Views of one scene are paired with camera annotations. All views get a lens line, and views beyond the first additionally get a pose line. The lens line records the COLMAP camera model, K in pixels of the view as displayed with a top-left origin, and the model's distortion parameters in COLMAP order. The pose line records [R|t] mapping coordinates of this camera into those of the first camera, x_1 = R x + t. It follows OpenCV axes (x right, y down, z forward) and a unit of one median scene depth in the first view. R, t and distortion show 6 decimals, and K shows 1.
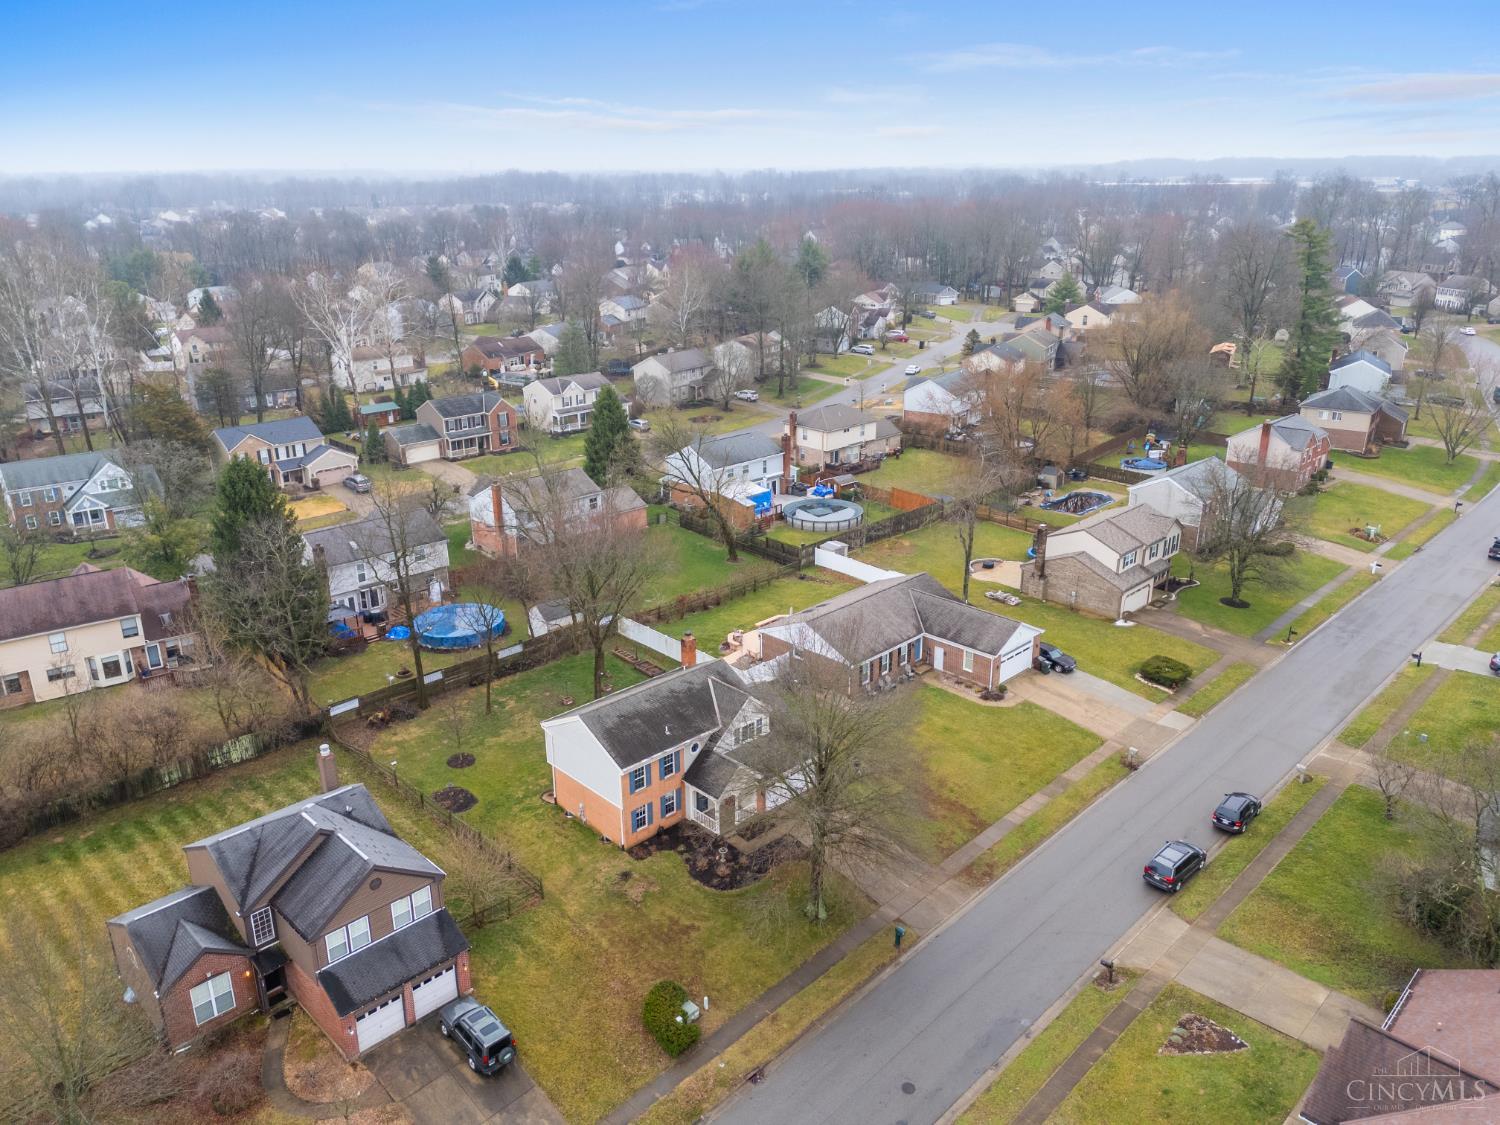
lens RADIAL K [[1091.0, 0, 750.0], [0, 1091.0, 562.5], [0, 0, 1]] dist [0.046434, -0.005893]
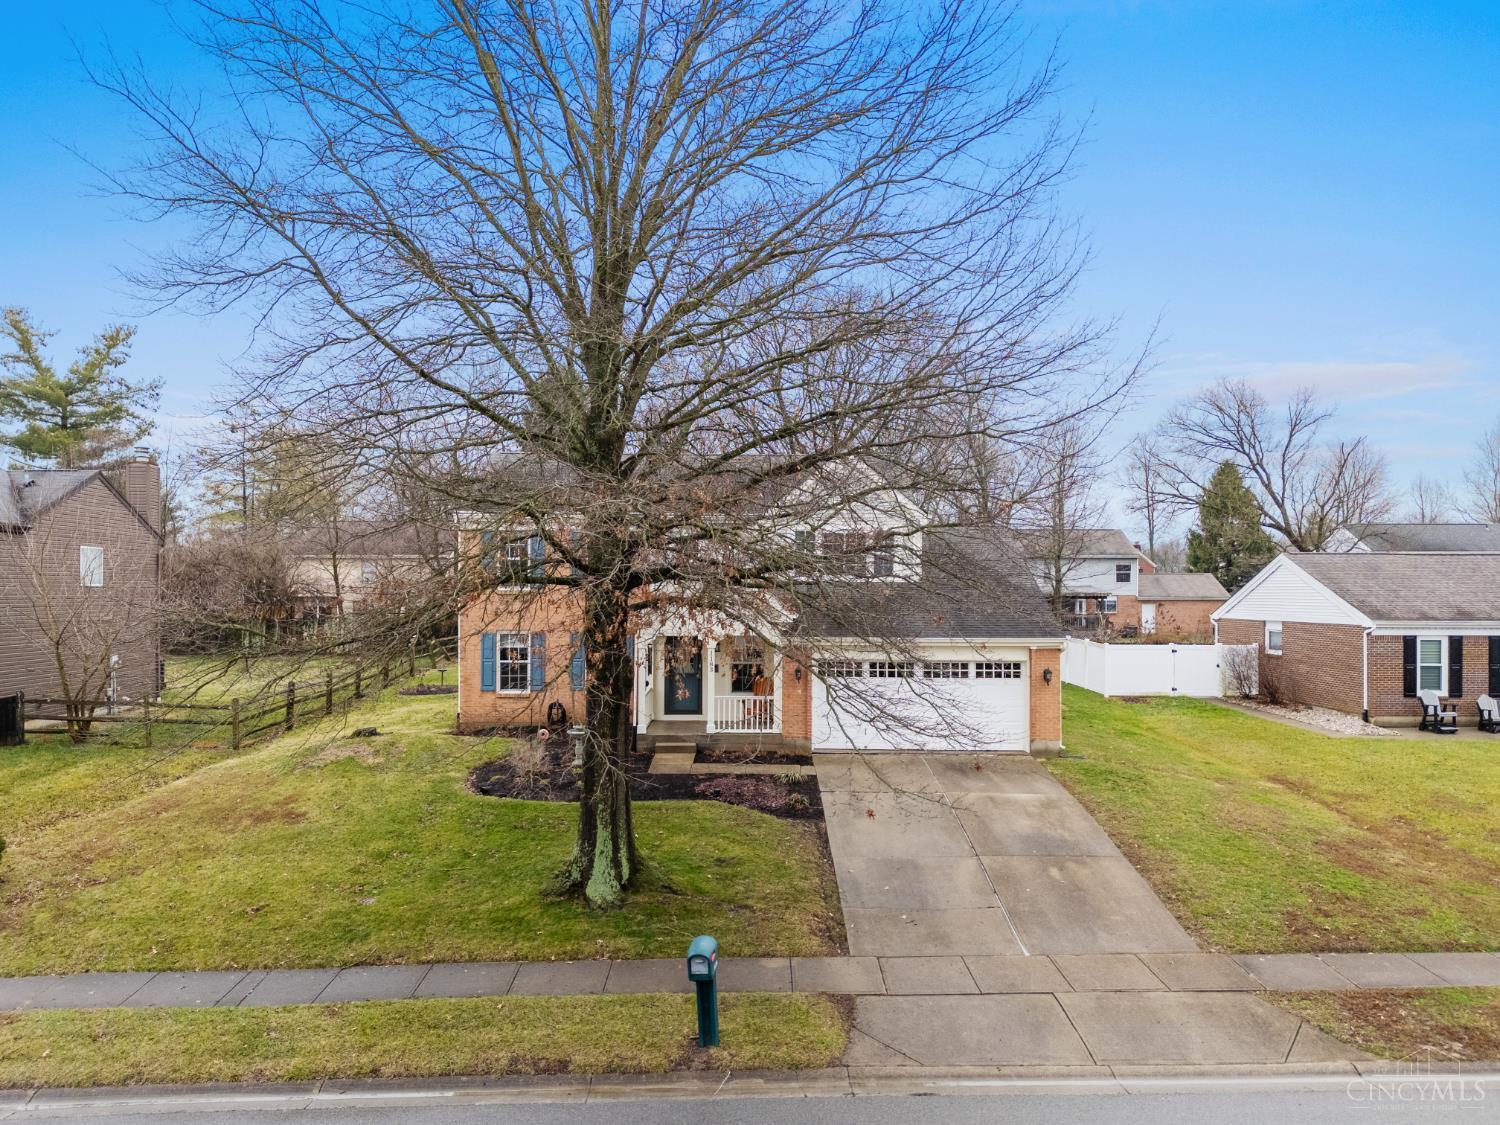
lens RADIAL K [[1091.0, 0, 750.0], [0, 1091.0, 562.5], [0, 0, 1]] dist [0.046434, -0.005893]
pose [[0.705217, -0.033570, -0.708196, 0.265747], [-0.233019, 0.932414, -0.276237, 0.287769], [0.669605, 0.359830, 0.649732, 0.753663]]
